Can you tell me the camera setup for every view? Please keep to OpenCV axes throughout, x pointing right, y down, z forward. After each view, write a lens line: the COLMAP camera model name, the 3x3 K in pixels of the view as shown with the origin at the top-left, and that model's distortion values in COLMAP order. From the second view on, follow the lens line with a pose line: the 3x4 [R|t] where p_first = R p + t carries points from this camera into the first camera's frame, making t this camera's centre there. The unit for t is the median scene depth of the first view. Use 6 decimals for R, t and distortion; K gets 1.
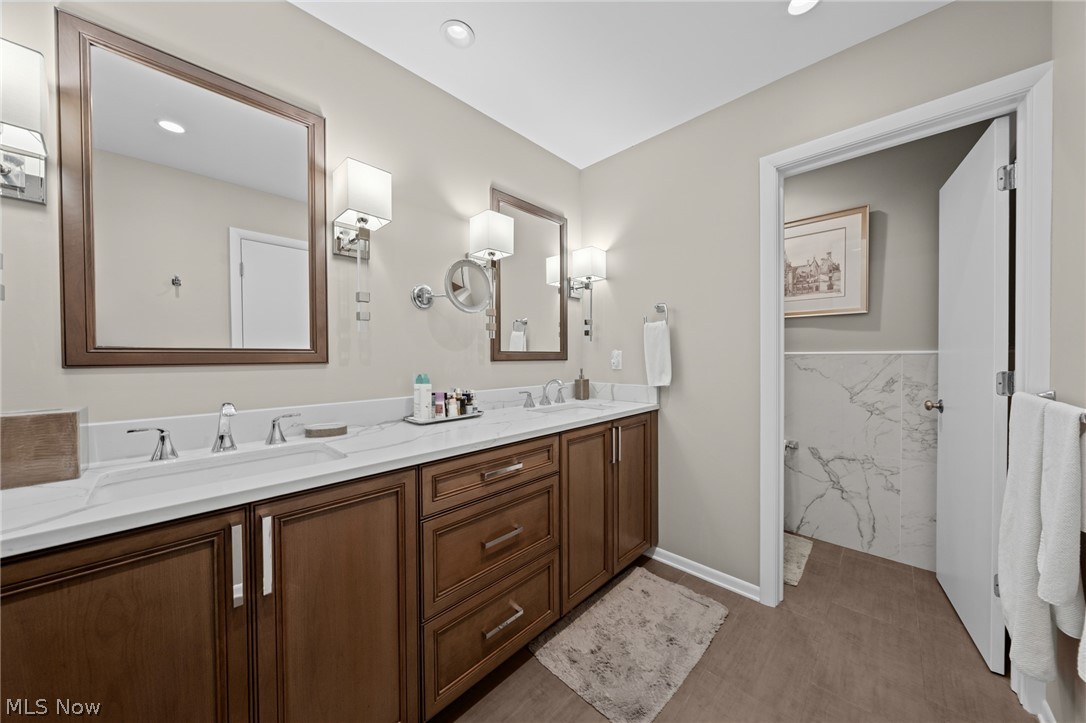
lens RADIAL K [[372.4, 0, 544.4], [0, 372.4, 358.1], [0, 0, 1]] dist [0.002353, 0.000073]
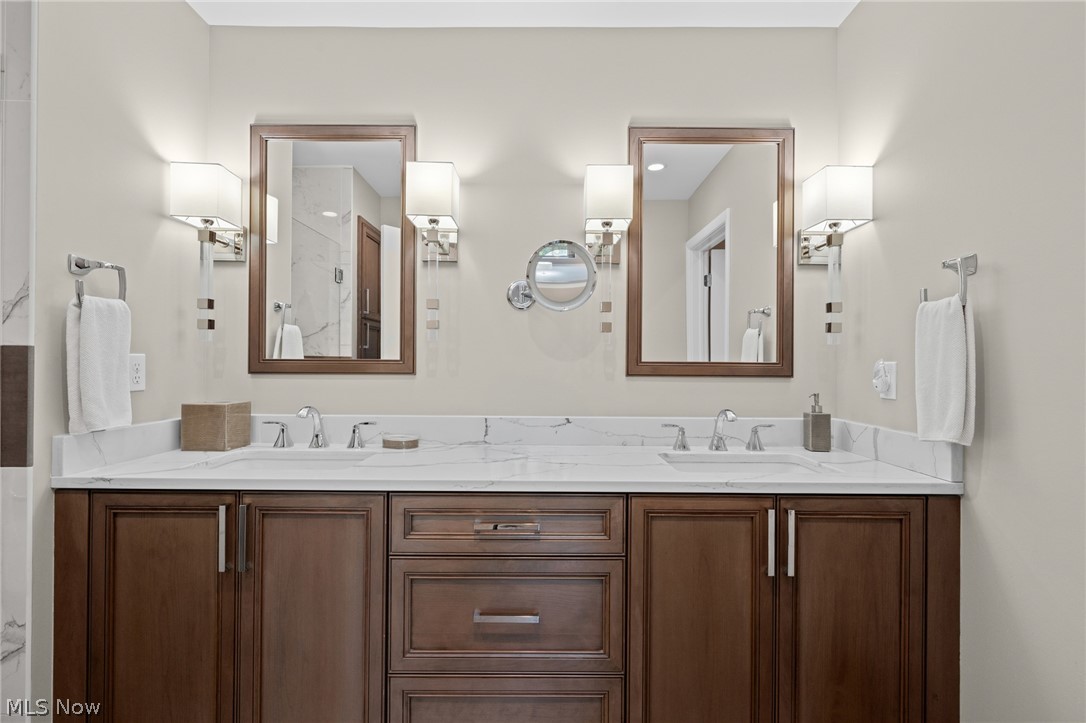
lens RADIAL K [[496.4, 0, 544.8], [0, 496.4, 362.6], [0, 0, 1]] dist [0.002319, 0.000961]
pose [[0.684897, 0.004821, -0.728624, 0.586653], [-0.013092, 0.999898, -0.005689, -0.013136], [0.728523, 0.013435, 0.684890, 0.349789]]
